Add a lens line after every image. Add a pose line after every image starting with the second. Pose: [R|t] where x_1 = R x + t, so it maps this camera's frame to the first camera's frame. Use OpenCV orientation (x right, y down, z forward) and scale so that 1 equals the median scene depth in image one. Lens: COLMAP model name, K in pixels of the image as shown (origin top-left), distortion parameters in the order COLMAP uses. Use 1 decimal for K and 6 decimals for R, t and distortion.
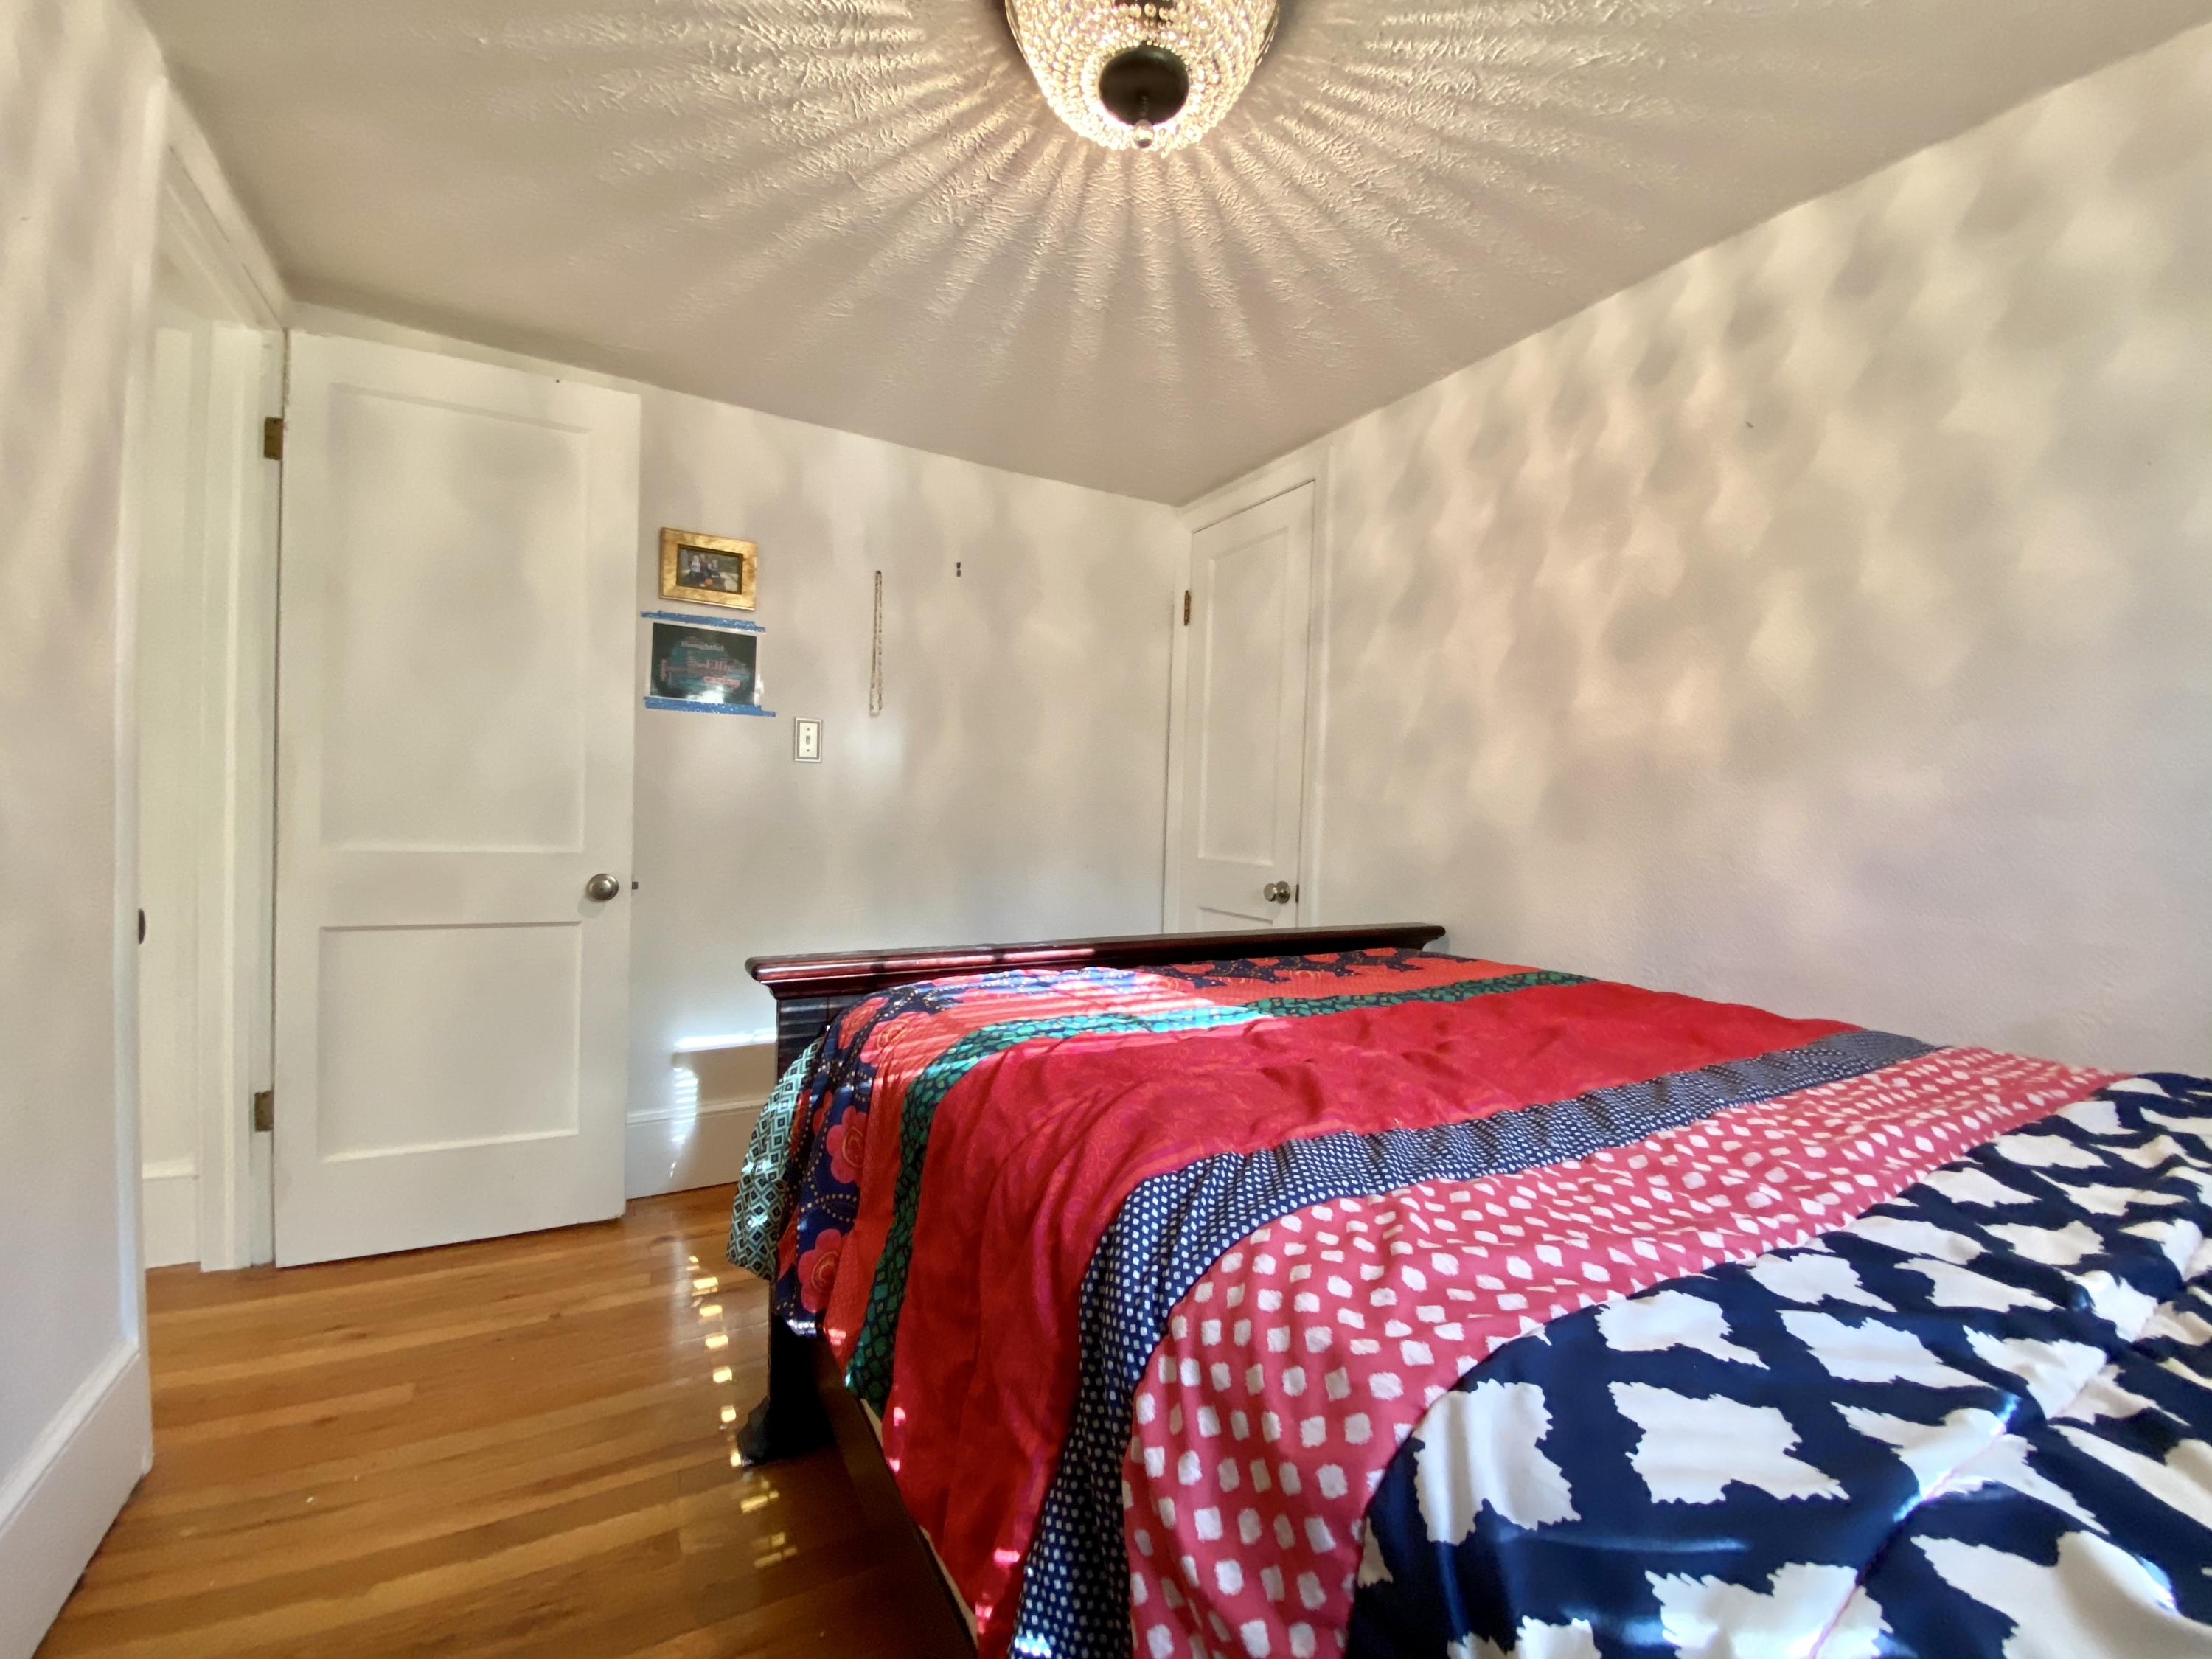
lens RADIAL K [[906.0, 0, 1099.5], [0, 906.0, 821.5], [0, 0, 1]] dist [0.002414, -0.007357]
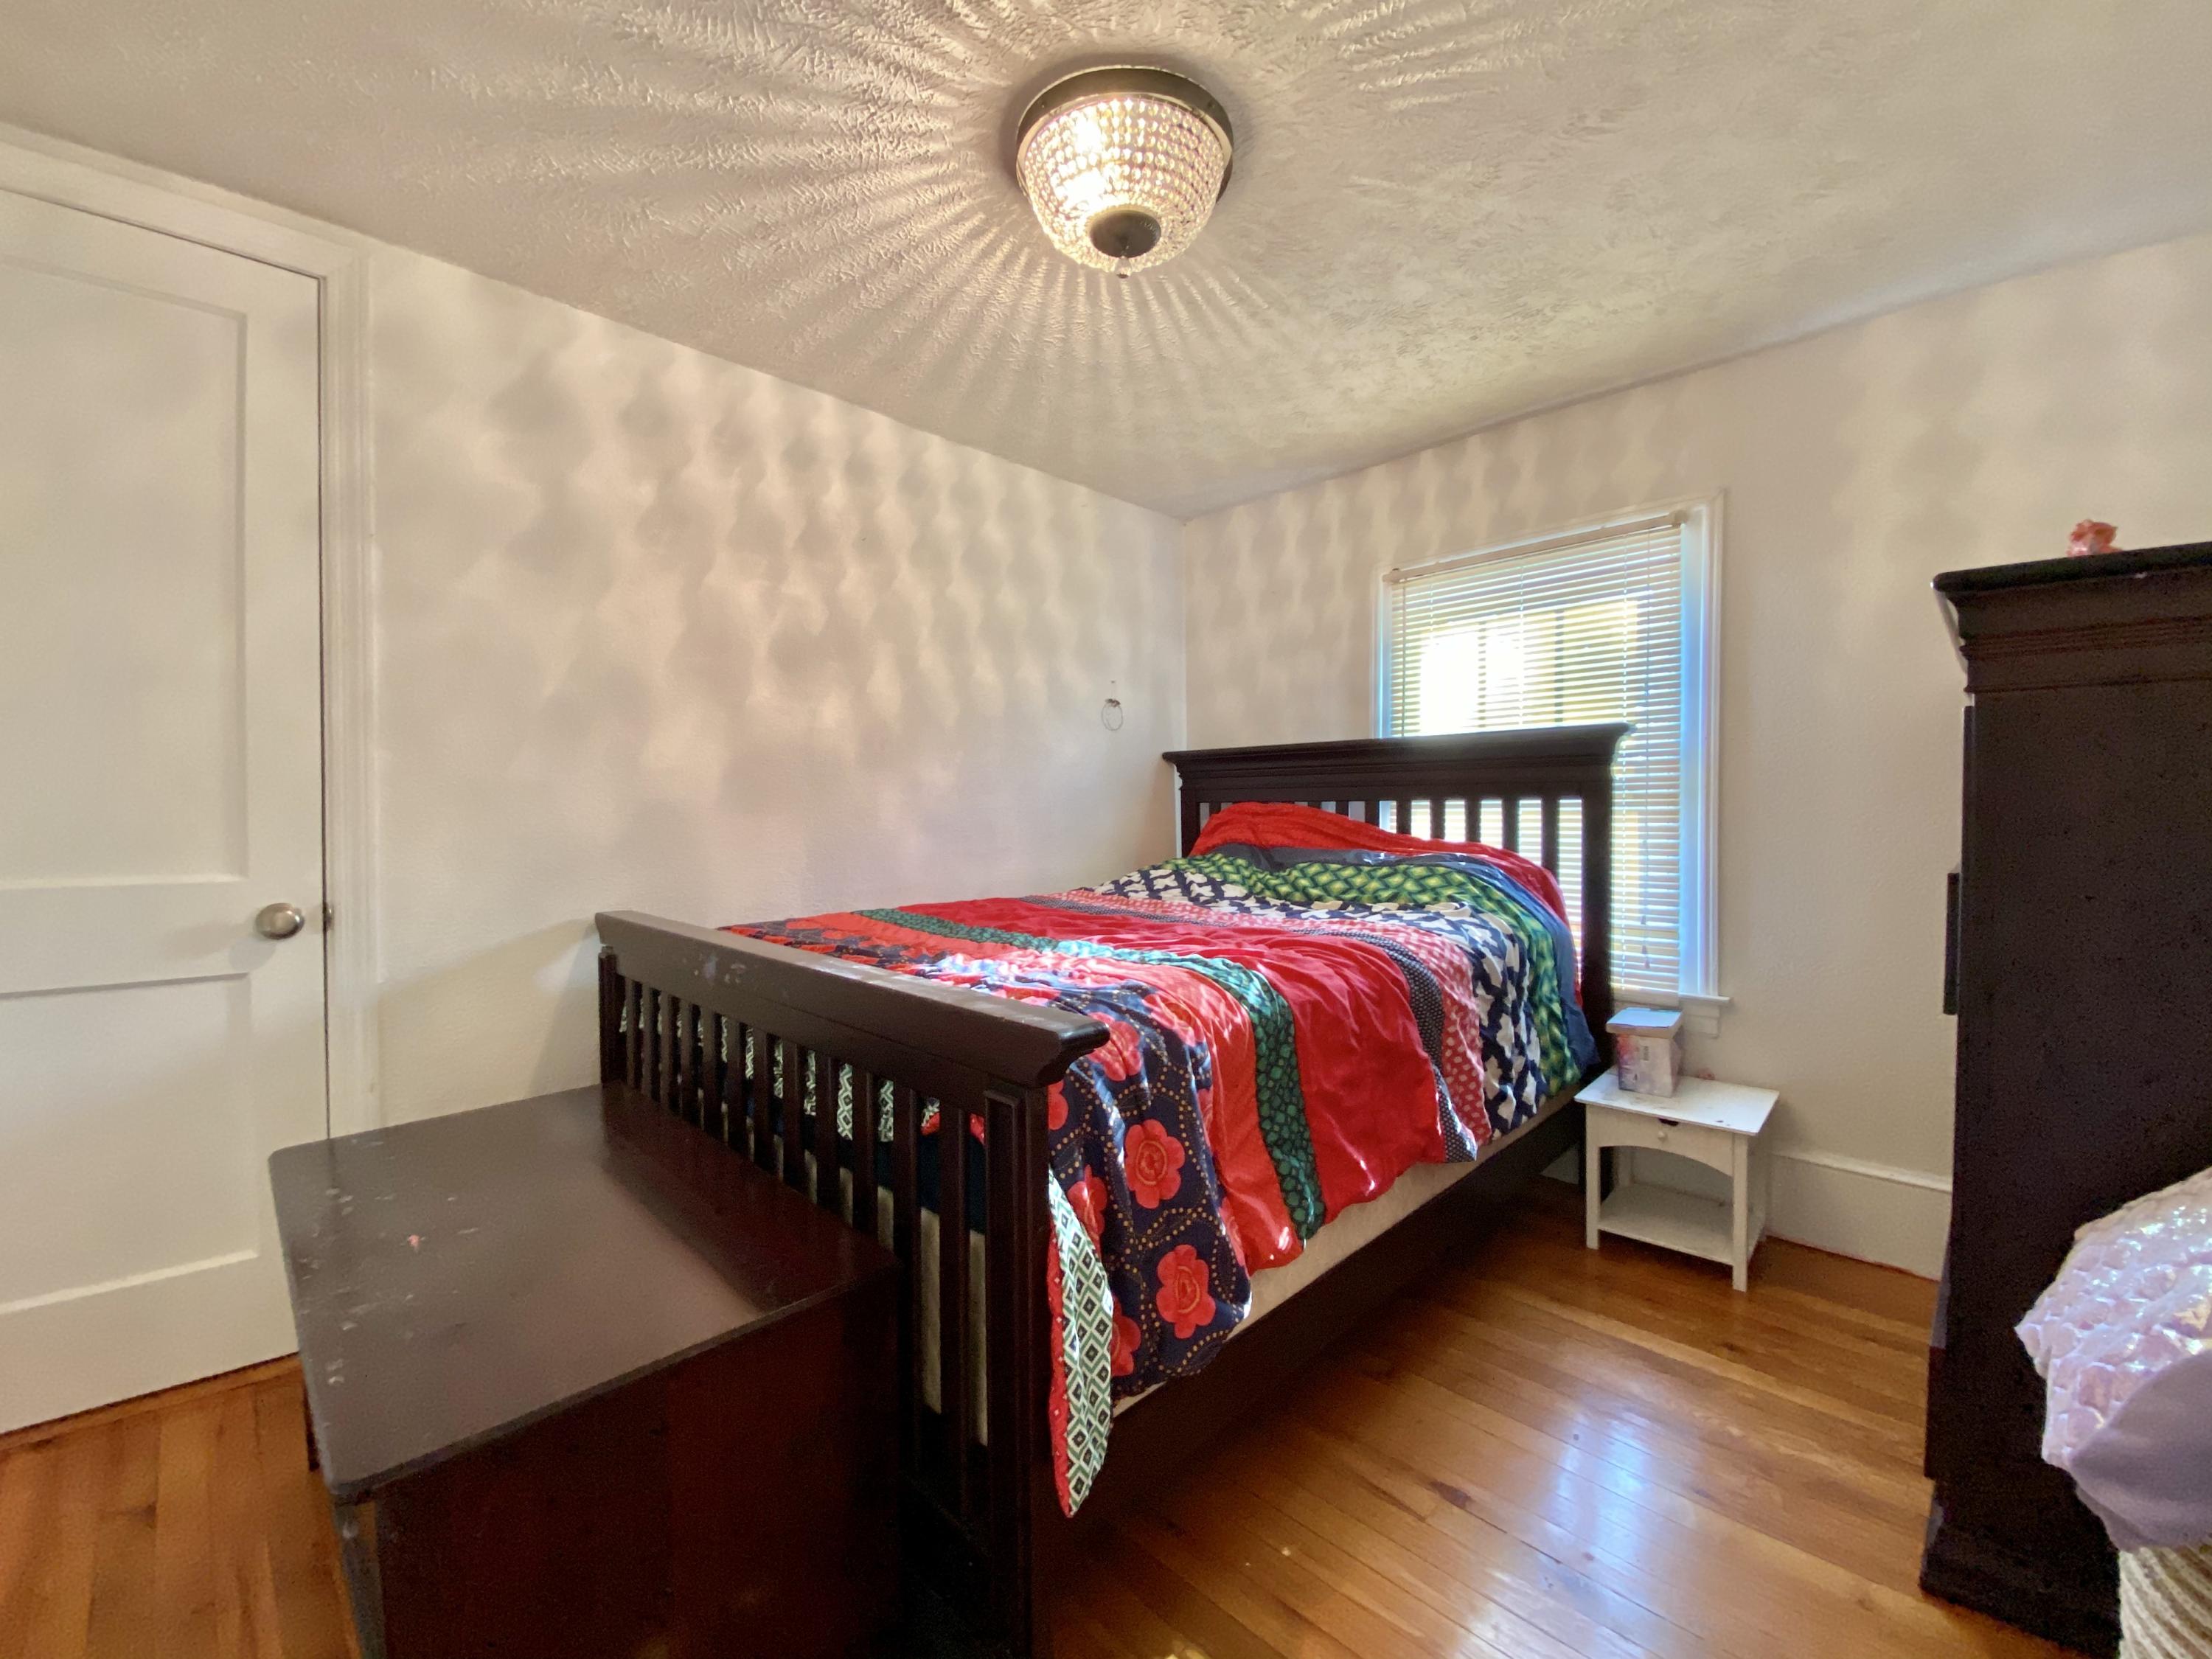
lens RADIAL K [[906.0, 0, 1102.1], [0, 906.0, 835.3], [0, 0, 1]] dist [0.002414, -0.007357]
pose [[-0.251192, -0.053834, 0.966439, -0.778423], [-0.003496, 0.998496, 0.054711, -0.017933], [-0.967931, 0.010365, -0.251003, 0.862516]]
